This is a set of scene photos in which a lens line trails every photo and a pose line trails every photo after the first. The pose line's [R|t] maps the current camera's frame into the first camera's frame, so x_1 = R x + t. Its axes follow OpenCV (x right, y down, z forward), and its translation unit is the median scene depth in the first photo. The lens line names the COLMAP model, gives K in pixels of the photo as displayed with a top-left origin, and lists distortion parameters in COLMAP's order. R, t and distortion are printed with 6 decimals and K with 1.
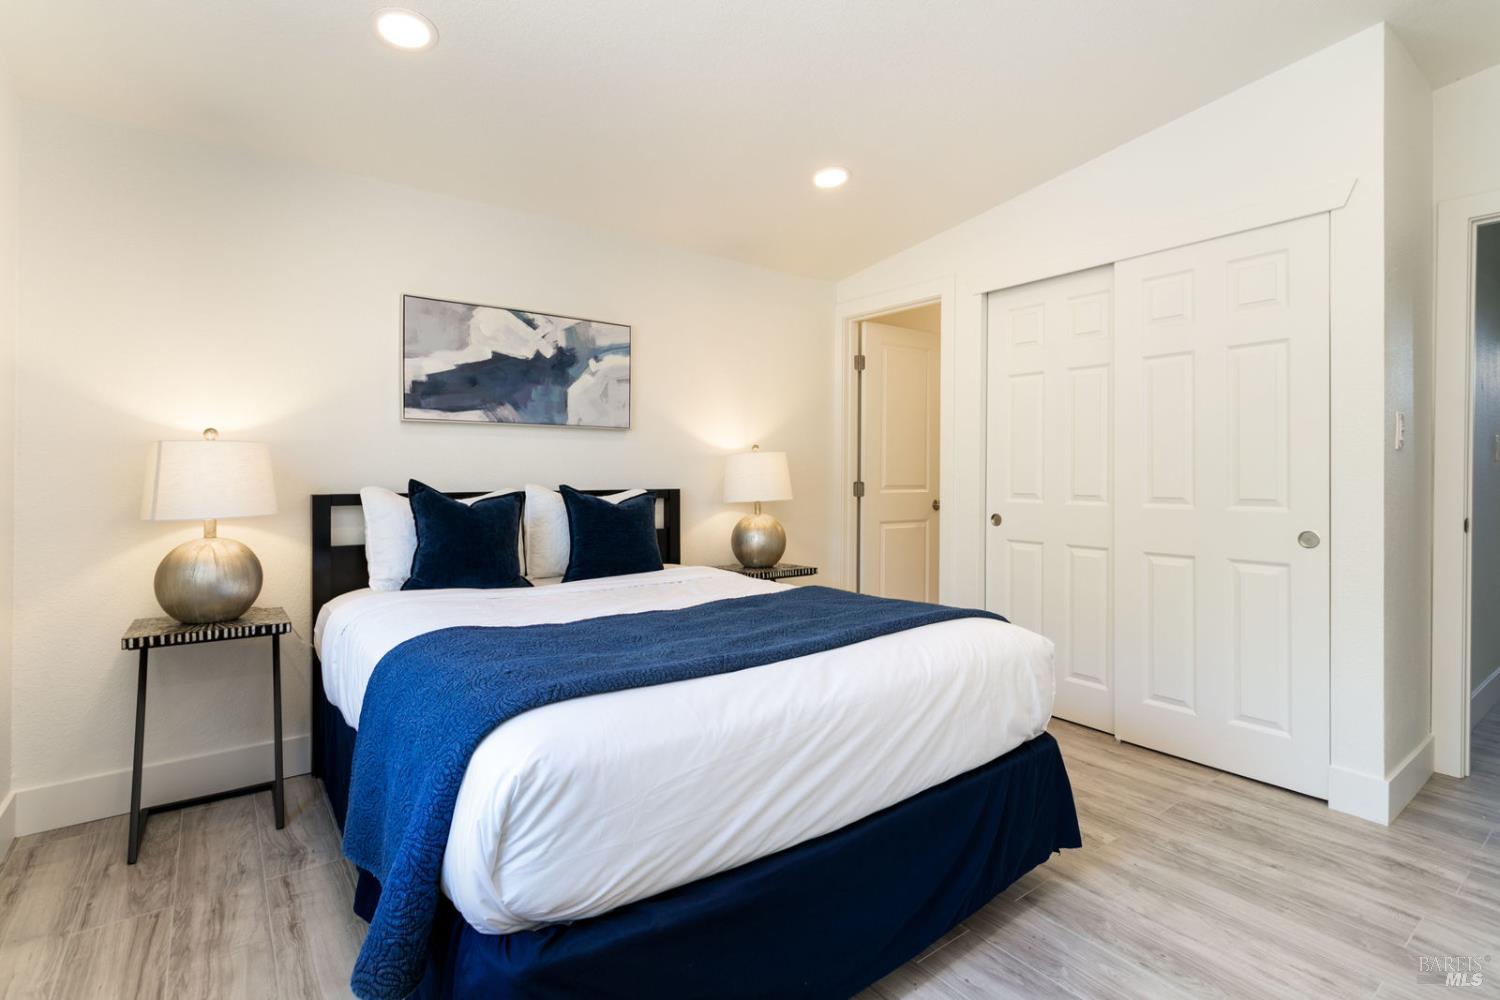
lens RADIAL K [[714.0, 0, 734.9], [0, 714.0, 472.4], [0, 0, 1]] dist [0.000386, 0.000097]
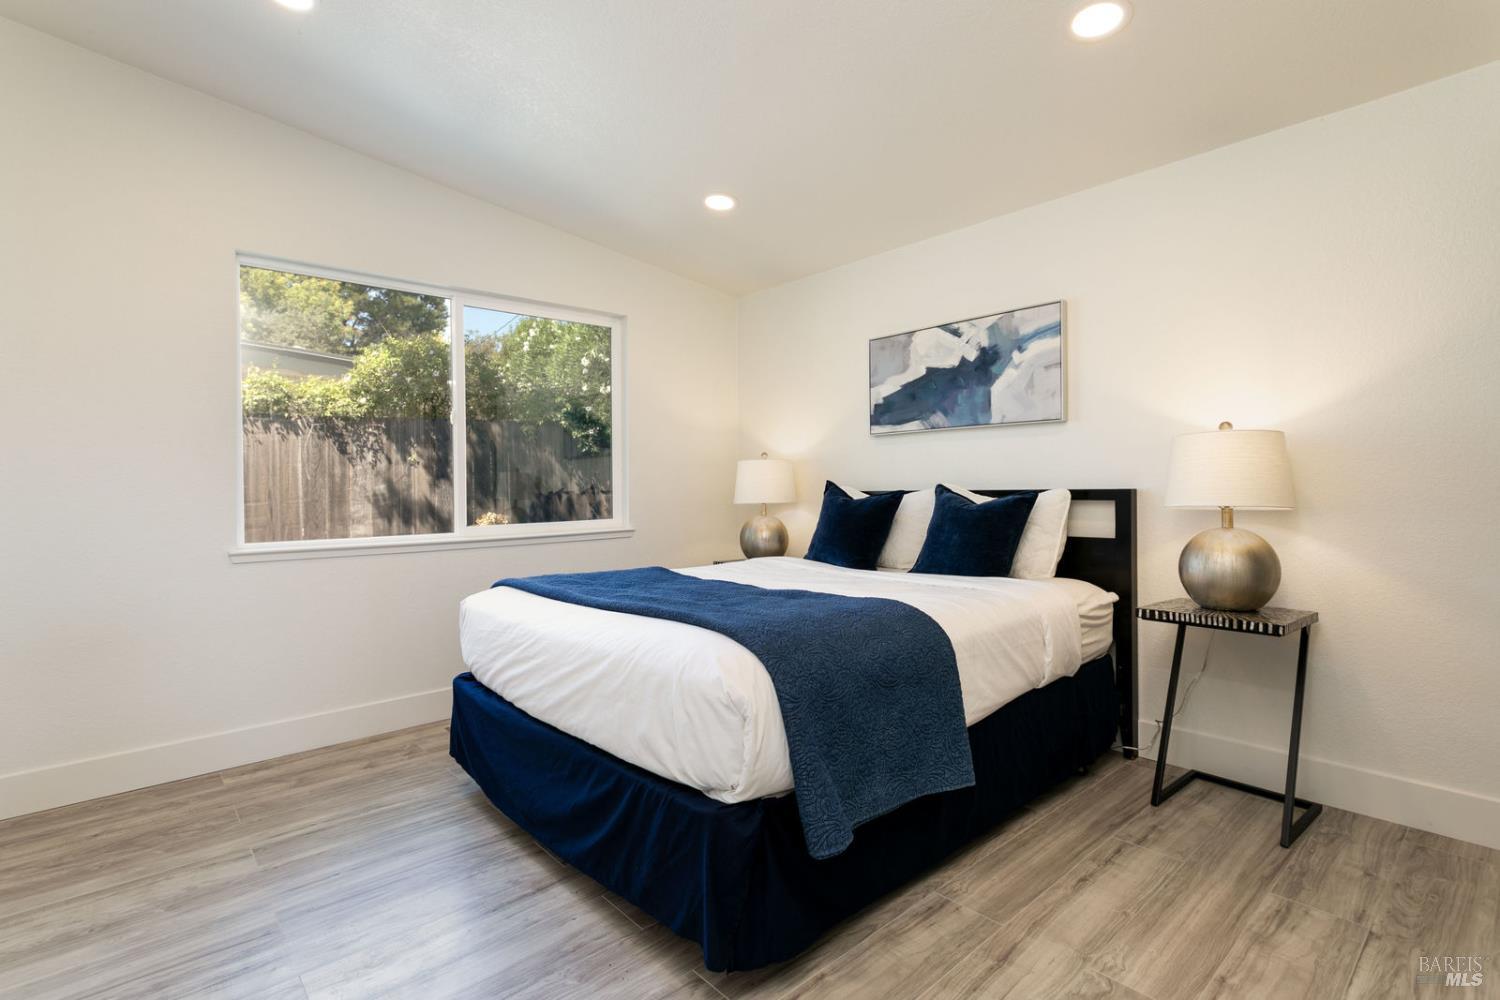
lens RADIAL K [[714.0, 0, 734.9], [0, 714.0, 472.4], [0, 0, 1]] dist [0.000386, 0.000097]
pose [[0.082827, -0.018132, -0.996399, 0.743545], [0.019537, 0.999672, -0.016567, 0.010585], [0.996372, -0.018094, 0.083154, 0.578639]]
